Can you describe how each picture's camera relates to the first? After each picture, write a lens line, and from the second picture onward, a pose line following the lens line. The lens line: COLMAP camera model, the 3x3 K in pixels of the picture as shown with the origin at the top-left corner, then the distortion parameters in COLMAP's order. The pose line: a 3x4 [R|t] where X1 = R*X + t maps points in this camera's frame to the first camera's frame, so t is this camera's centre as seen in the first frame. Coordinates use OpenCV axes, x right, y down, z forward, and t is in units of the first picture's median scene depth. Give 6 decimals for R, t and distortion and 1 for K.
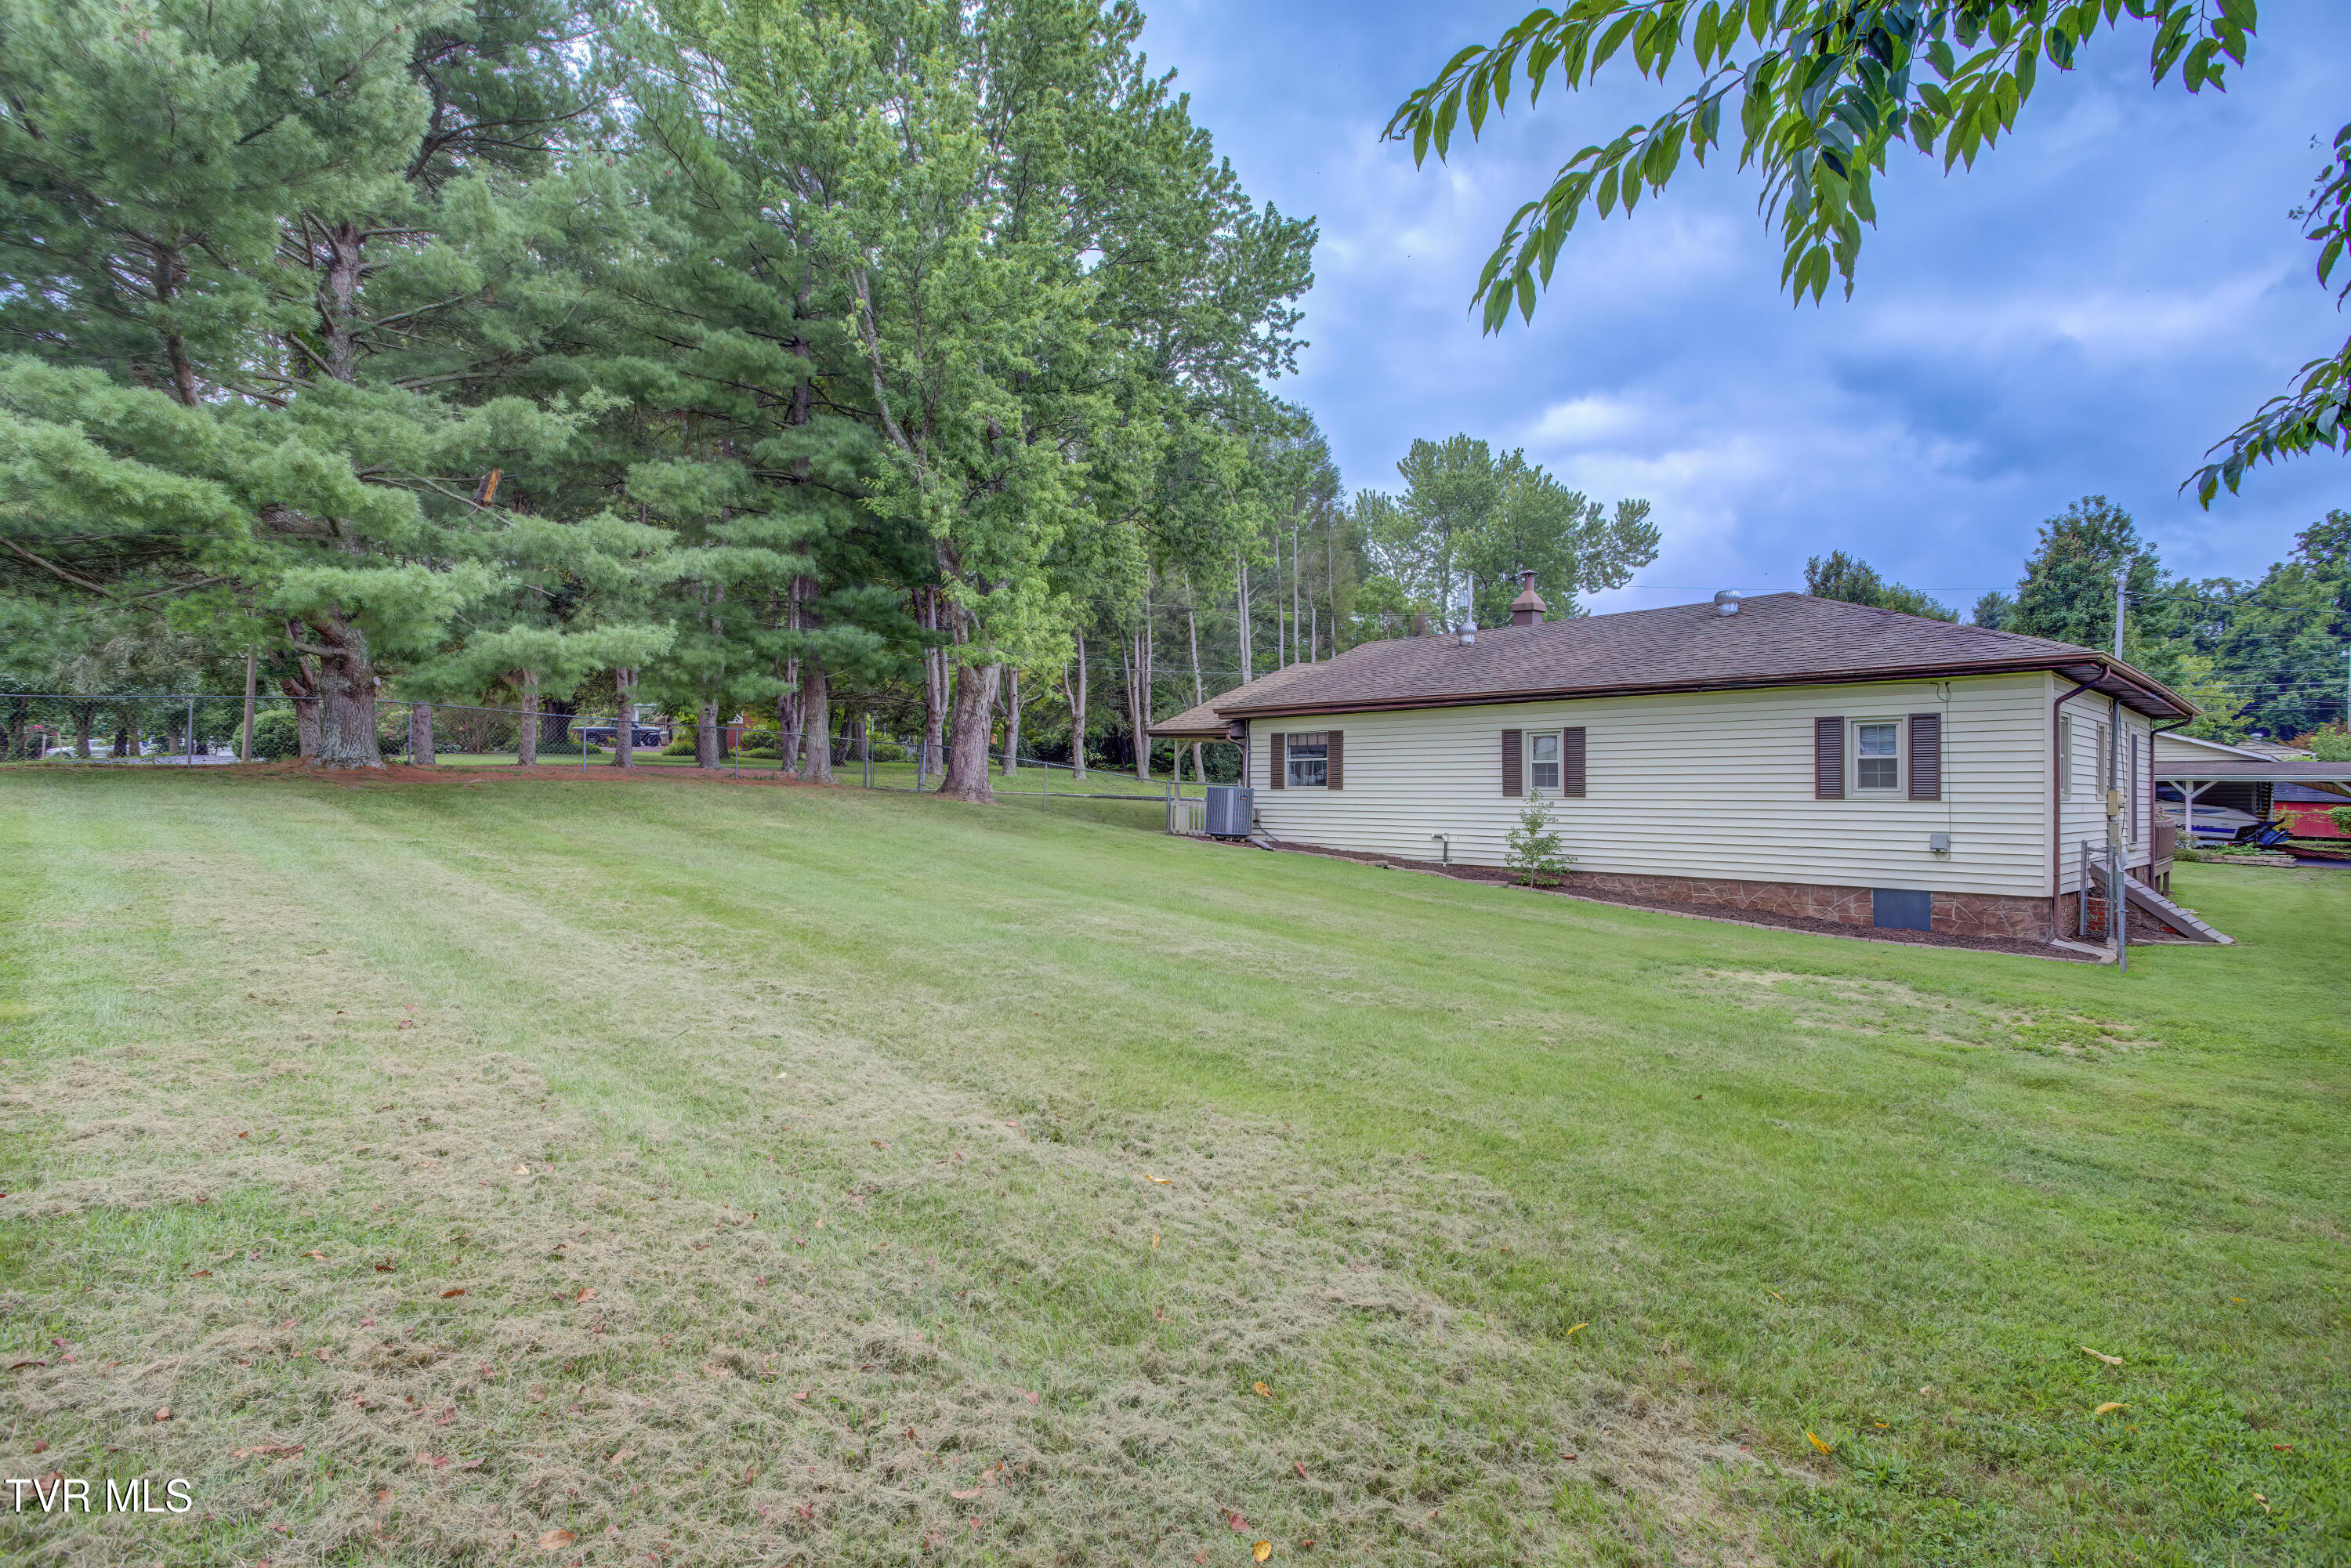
lens RADIAL K [[1140.8, 0, 1181.4], [0, 1140.8, 801.4], [0, 0, 1]] dist [-0.011196, 0.000276]
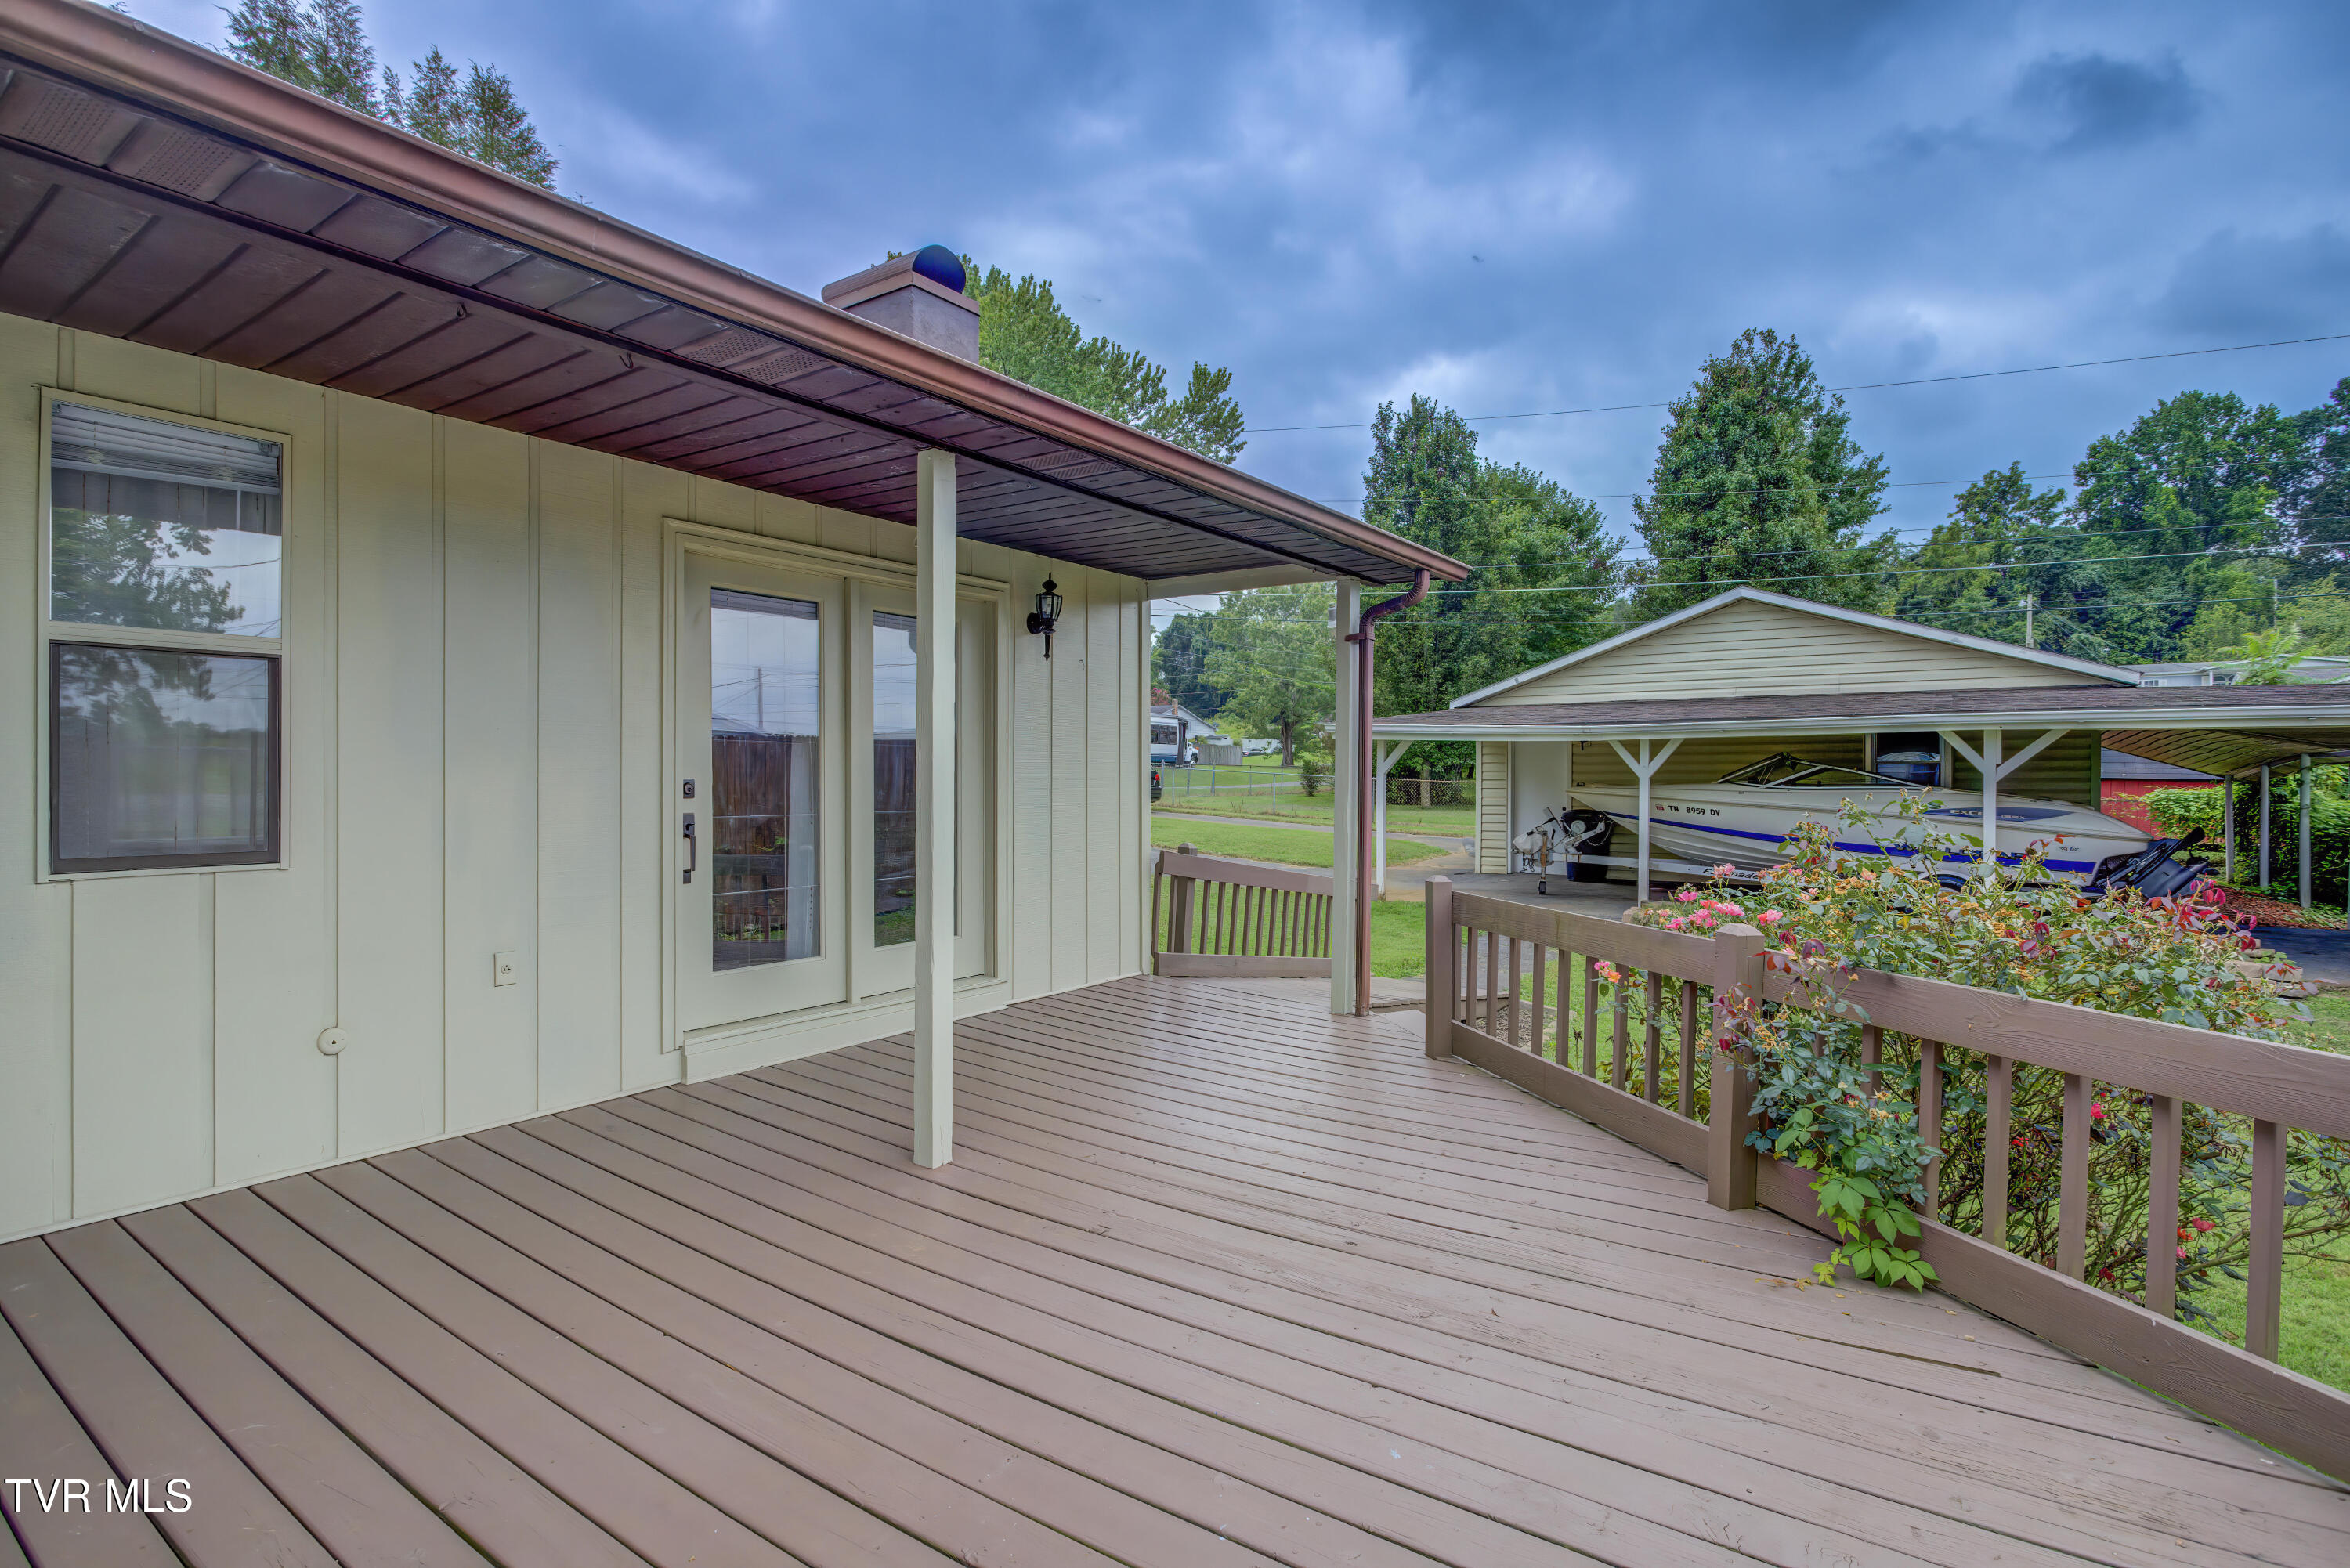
lens RADIAL K [[1140.3, 0, 1172.3], [0, 1140.3, 768.2], [0, 0, 1]] dist [-0.011196, 0.000276]
pose [[0.981515, -0.003586, 0.191353, 0.318973], [0.004433, 0.999982, -0.003996, -0.003383], [-0.191335, 0.004771, 0.981513, 0.391812]]
